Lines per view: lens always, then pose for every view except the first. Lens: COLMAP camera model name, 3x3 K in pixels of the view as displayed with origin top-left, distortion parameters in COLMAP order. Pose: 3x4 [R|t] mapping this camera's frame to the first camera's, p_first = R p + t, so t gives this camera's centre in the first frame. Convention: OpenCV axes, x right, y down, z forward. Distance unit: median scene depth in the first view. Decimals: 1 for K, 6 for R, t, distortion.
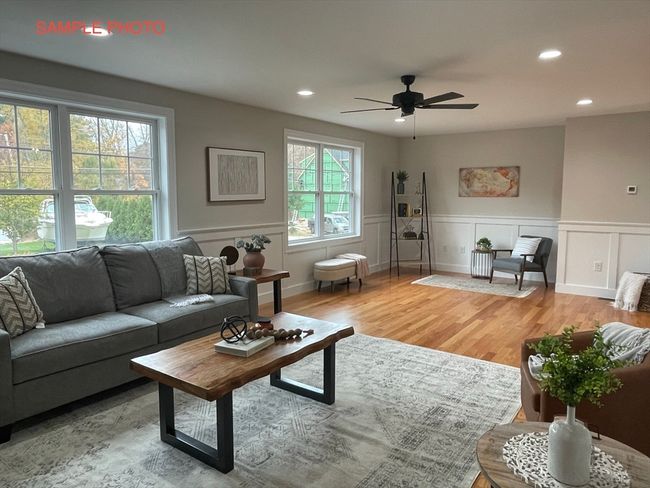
lens RADIAL K [[463.4, 0, 321.9], [0, 463.4, 242.0], [0, 0, 1]] dist [0.006316, 0.004200]
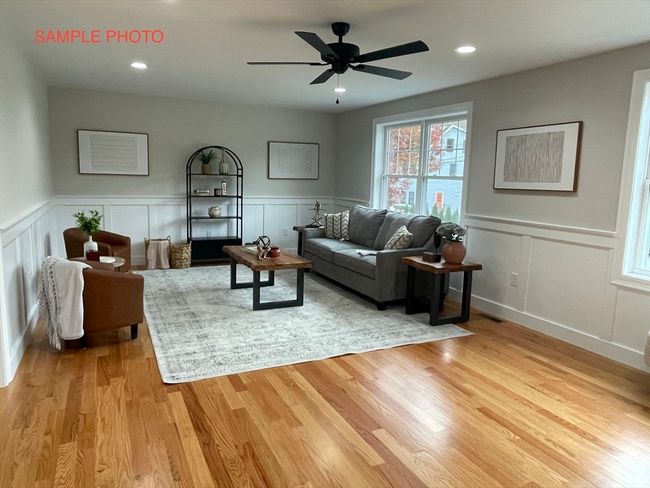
lens RADIAL K [[463.4, 0, 331.3], [0, 463.4, 227.1], [0, 0, 1]] dist [0.006316, 0.004200]
pose [[-0.469507, 0.095292, -0.877772, 0.681345], [-0.112743, 0.979550, 0.166645, -0.116928], [0.875701, 0.177204, -0.449162, 1.035771]]
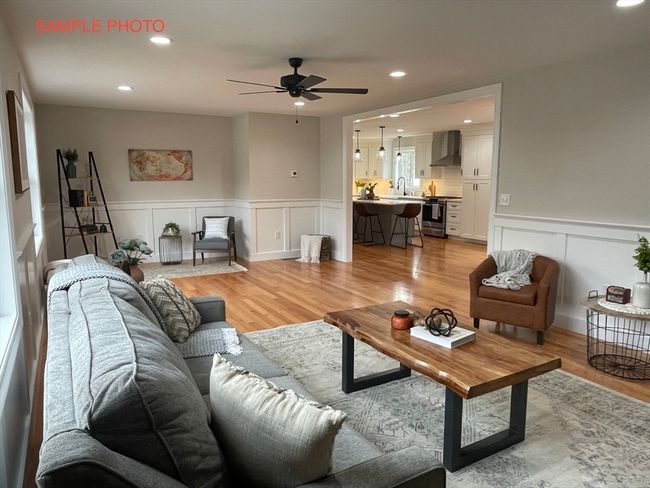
lens RADIAL K [[463.4, 0, 326.4], [0, 463.4, 242.5], [0, 0, 1]] dist [0.006316, 0.004200]
pose [[0.414739, -0.131493, 0.900389, -0.540809], [0.098904, 0.990156, 0.099045, -0.042757], [-0.904549, 0.047974, 0.423662, 0.389765]]
